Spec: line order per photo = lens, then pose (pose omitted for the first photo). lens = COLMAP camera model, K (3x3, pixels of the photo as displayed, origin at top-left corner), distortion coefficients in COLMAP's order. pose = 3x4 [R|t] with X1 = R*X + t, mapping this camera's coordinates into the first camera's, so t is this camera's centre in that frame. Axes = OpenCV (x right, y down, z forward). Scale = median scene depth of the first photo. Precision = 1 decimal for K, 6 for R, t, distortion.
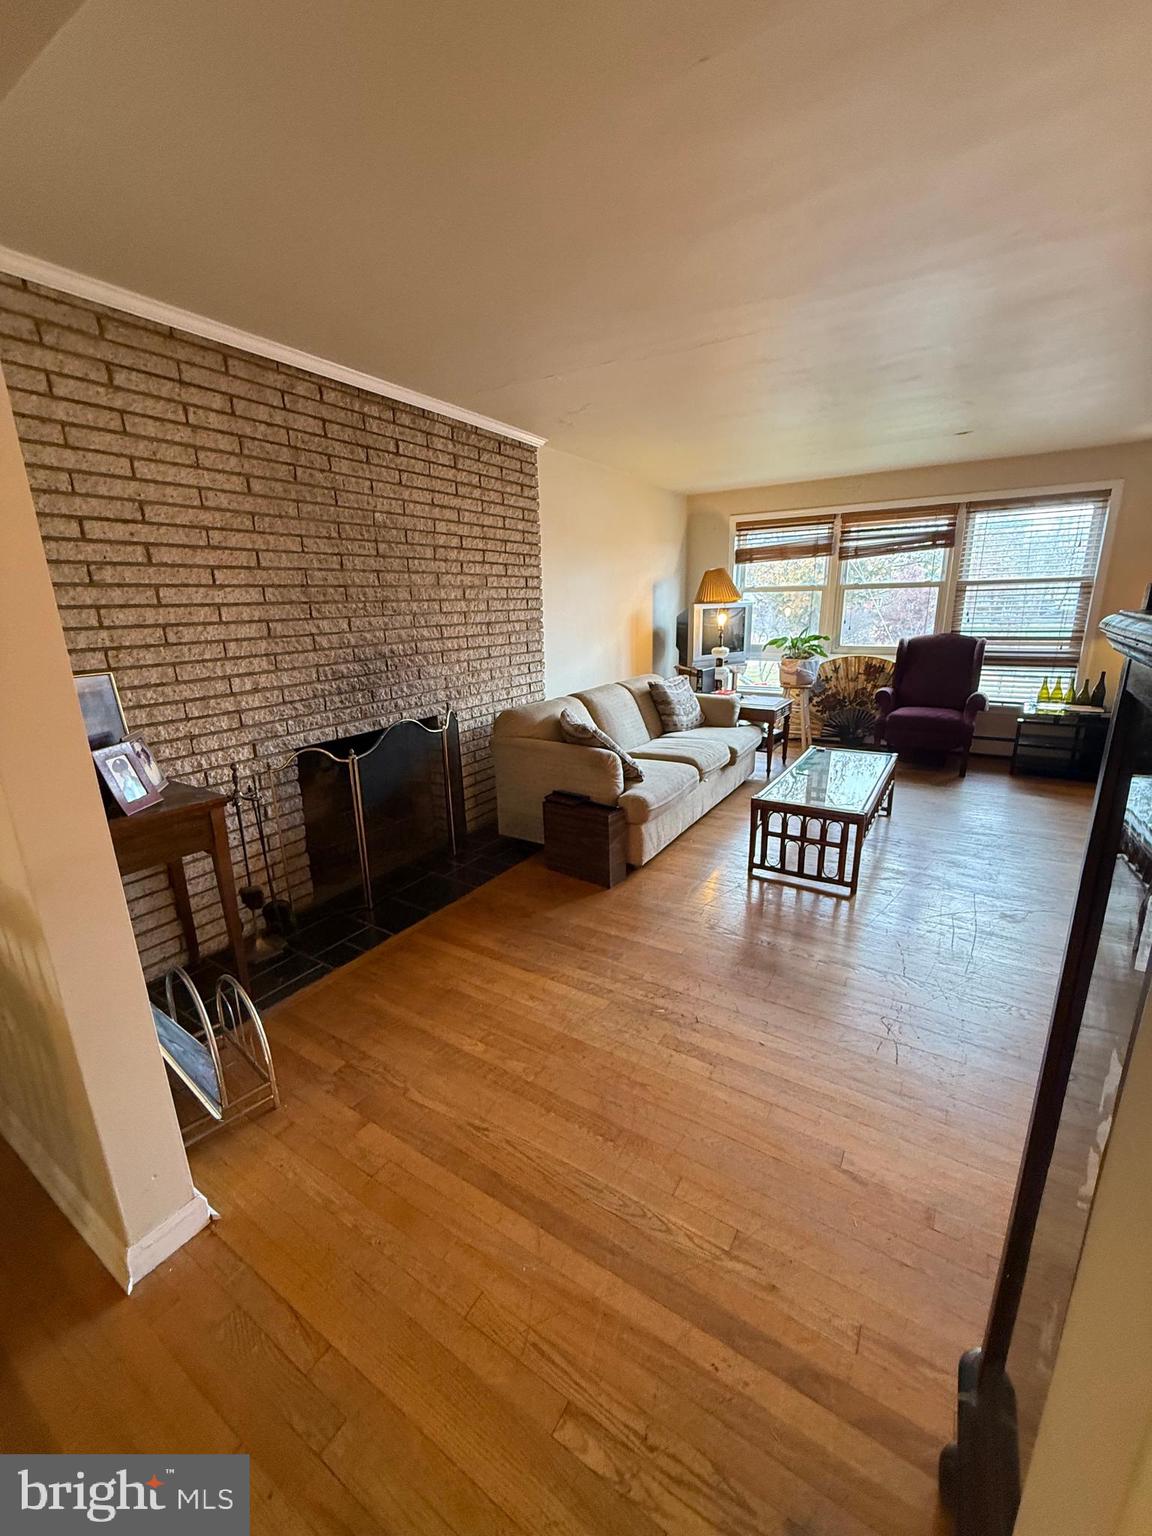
lens RADIAL K [[614.1, 0, 573.6], [0, 614.1, 764.0], [0, 0, 1]] dist [-0.001004, 0.000320]
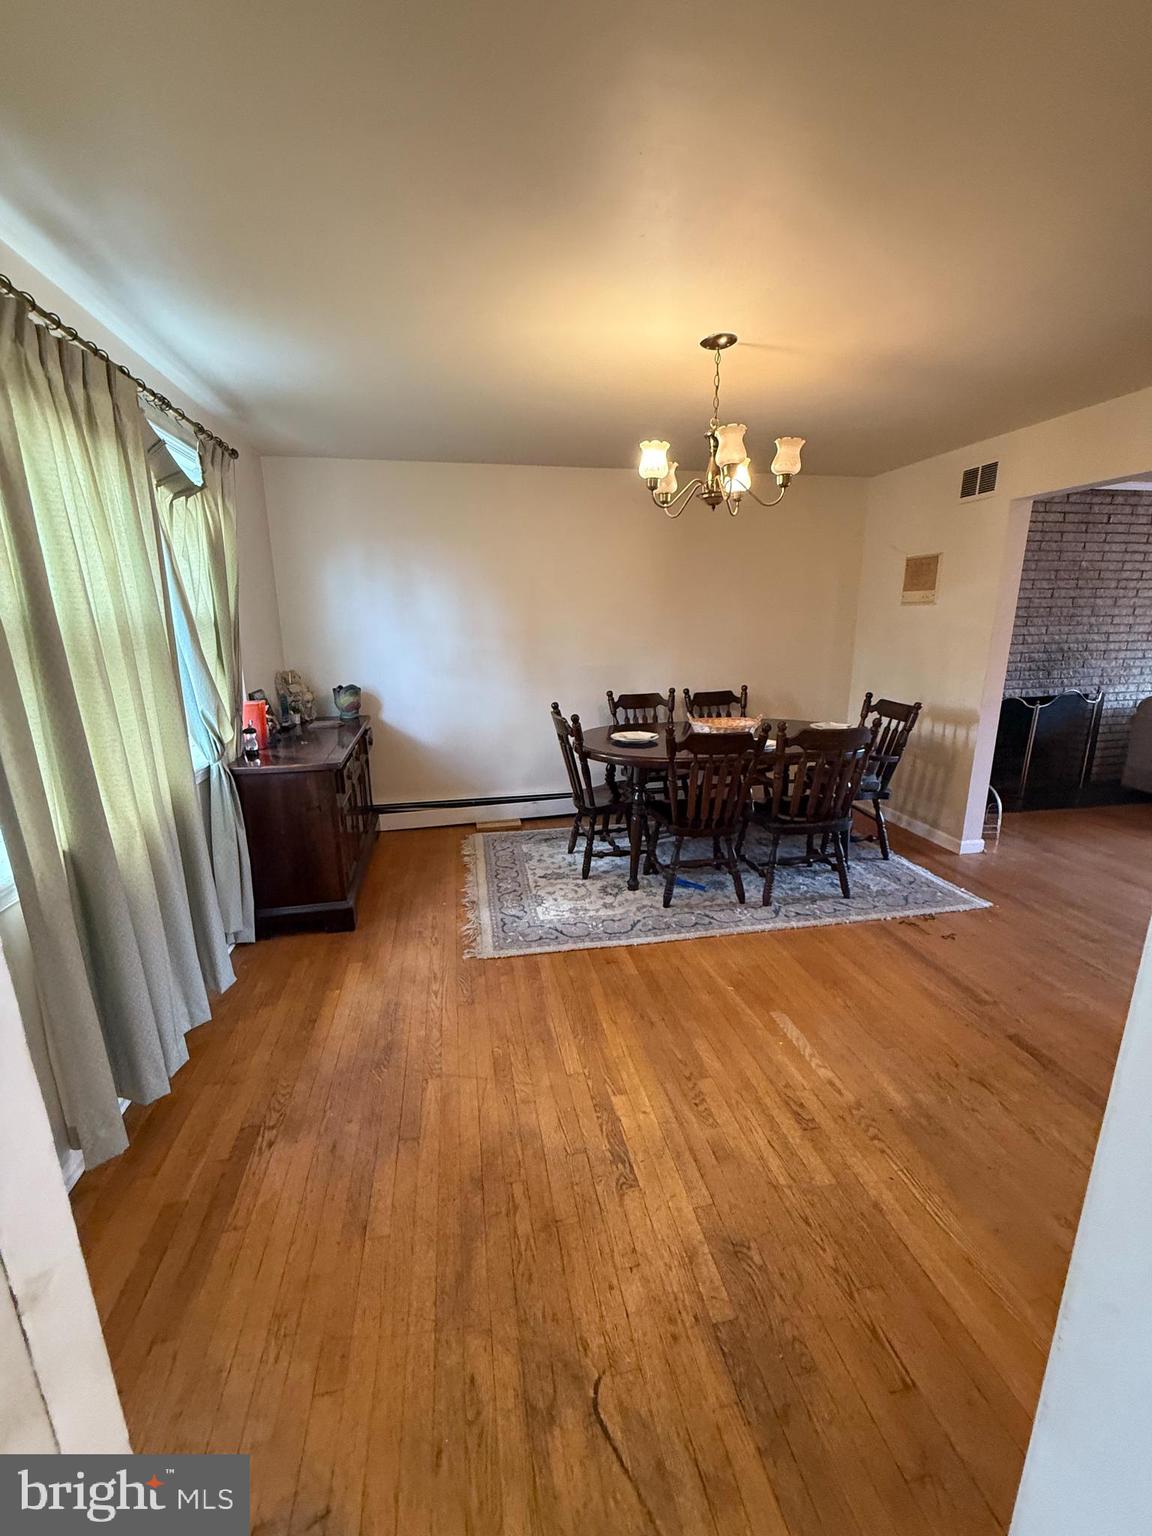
lens RADIAL K [[614.2, 0, 573.1], [0, 614.2, 764.4], [0, 0, 1]] dist [-0.001188, -0.000105]
pose [[0.685923, 0.186735, -0.703307, -0.005178], [-0.191982, 0.978708, 0.072620, 0.199872], [0.701893, 0.085210, 0.707168, -0.820302]]
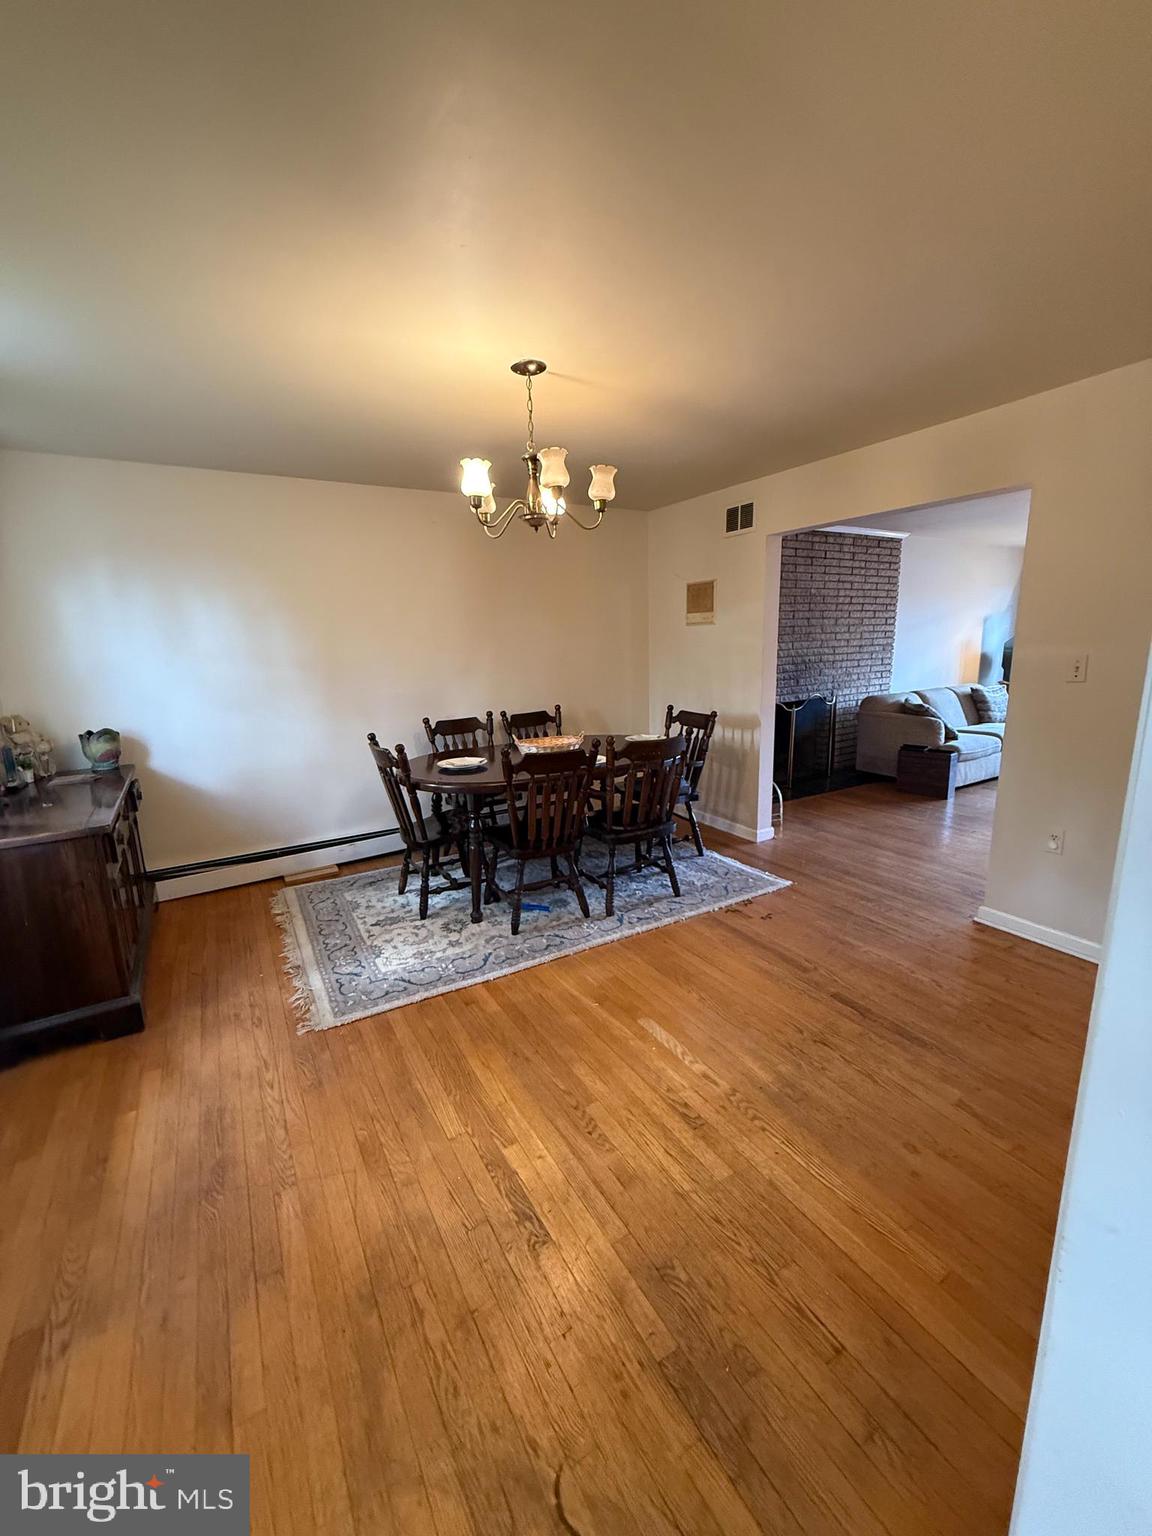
lens RADIAL K [[614.1, 0, 573.6], [0, 614.1, 764.0], [0, 0, 1]] dist [-0.001004, 0.000320]
pose [[0.889884, 0.089490, -0.447322, -0.056653], [-0.109176, 0.993853, -0.018364, 0.208667], [0.442929, 0.065179, 0.894184, -0.830543]]
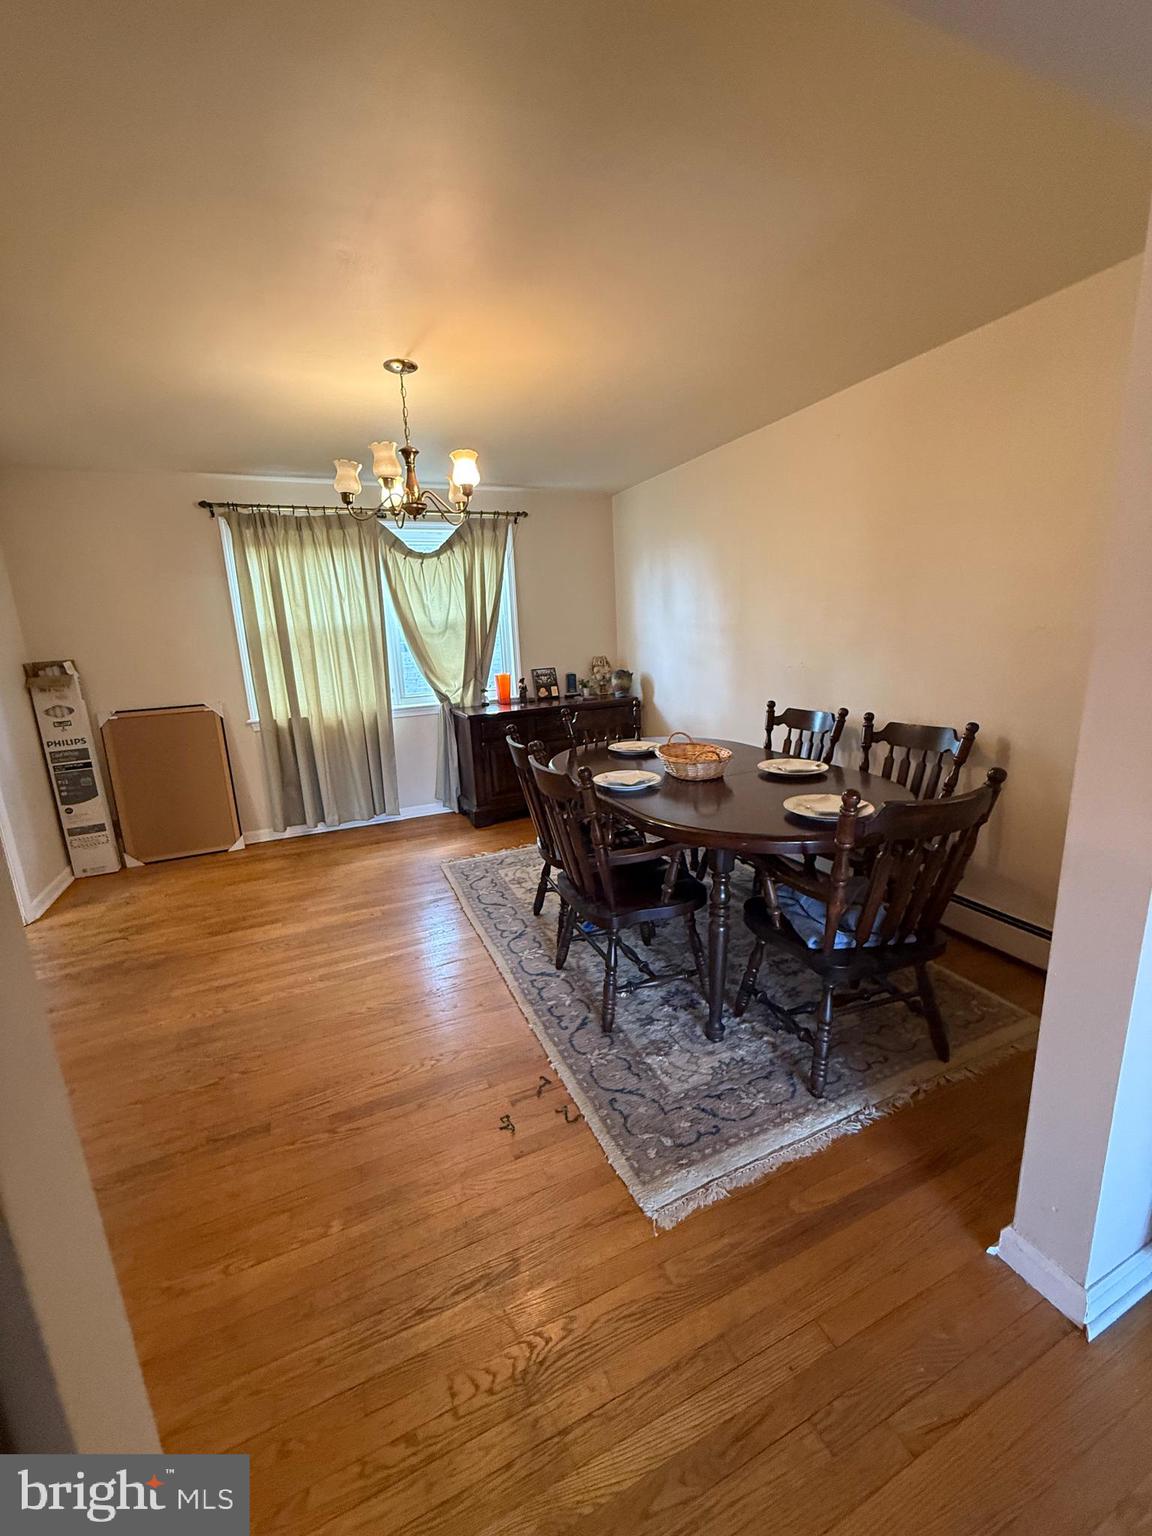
lens RADIAL K [[614.2, 0, 573.1], [0, 614.2, 764.4], [0, 0, 1]] dist [-0.001188, -0.000105]
pose [[-0.554585, 0.226417, -0.800731, 0.104671], [-0.156872, 0.916569, 0.367821, -0.056279], [0.817207, 0.329601, -0.472797, 0.216845]]
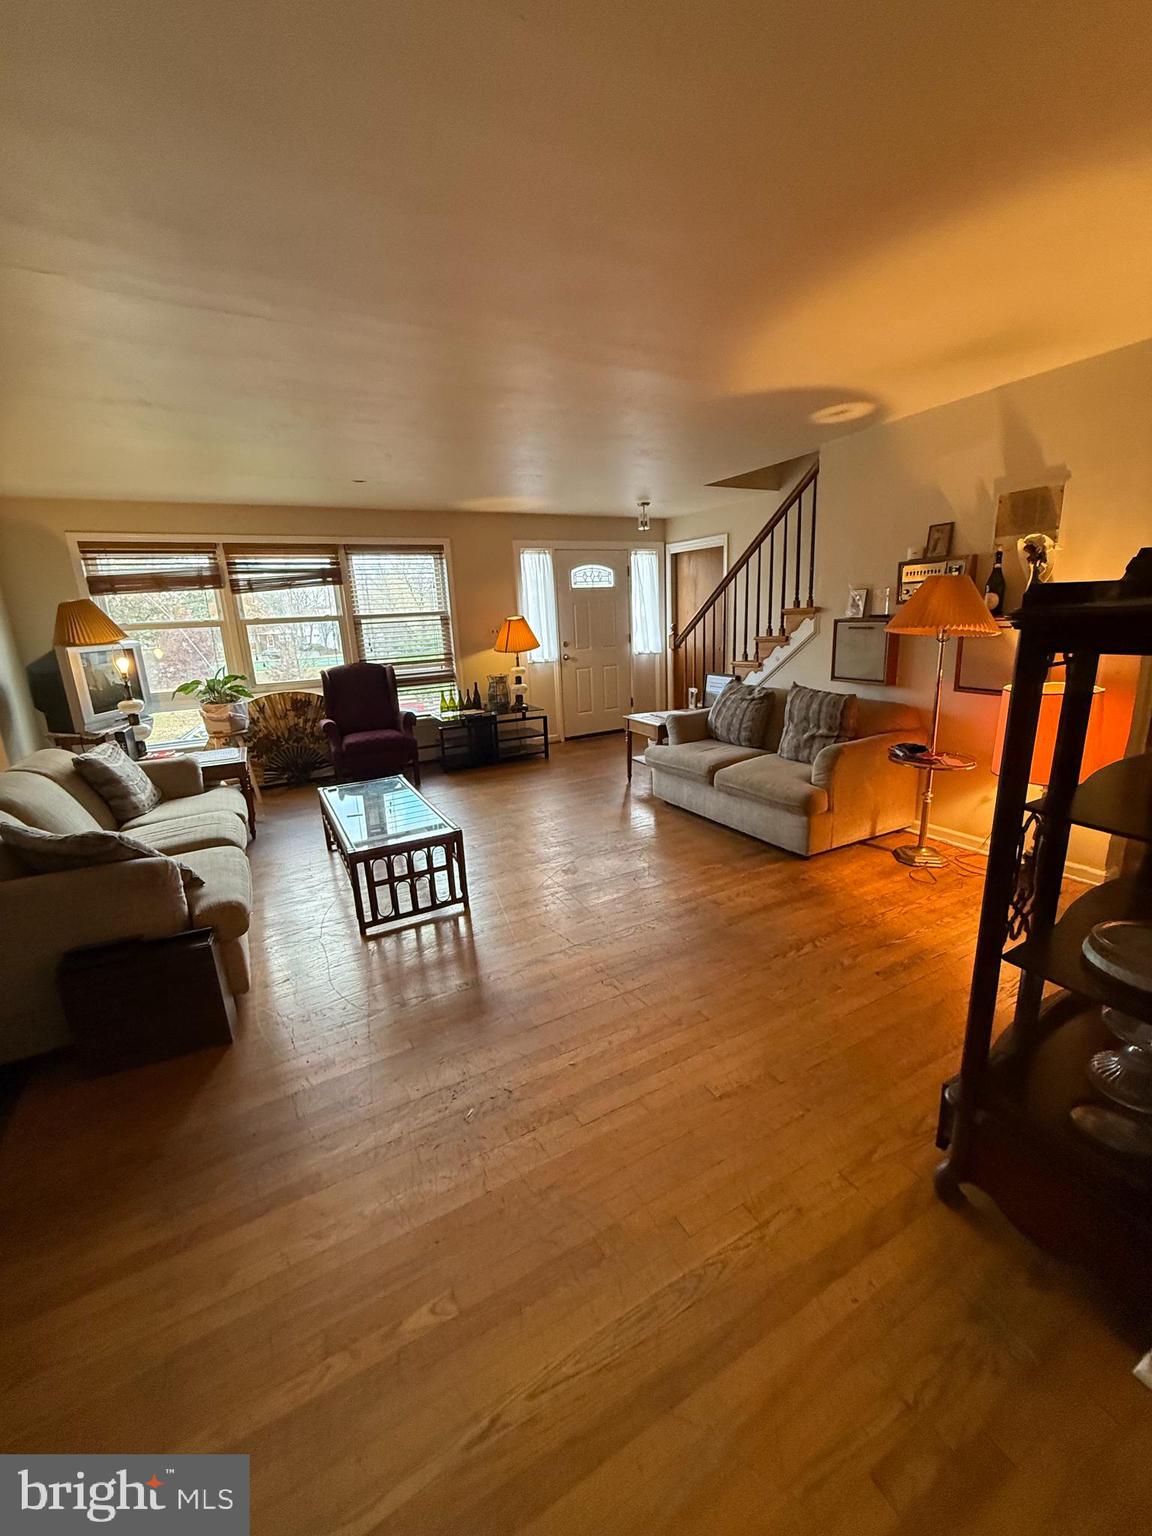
lens RADIAL K [[614.1, 0, 573.6], [0, 614.1, 764.0], [0, 0, 1]] dist [-0.001004, 0.000320]
pose [[0.486454, -0.206681, 0.848908, -0.233187], [0.257586, 0.962358, 0.086697, -0.052132], [-0.834872, 0.176493, 0.521382, 0.211323]]
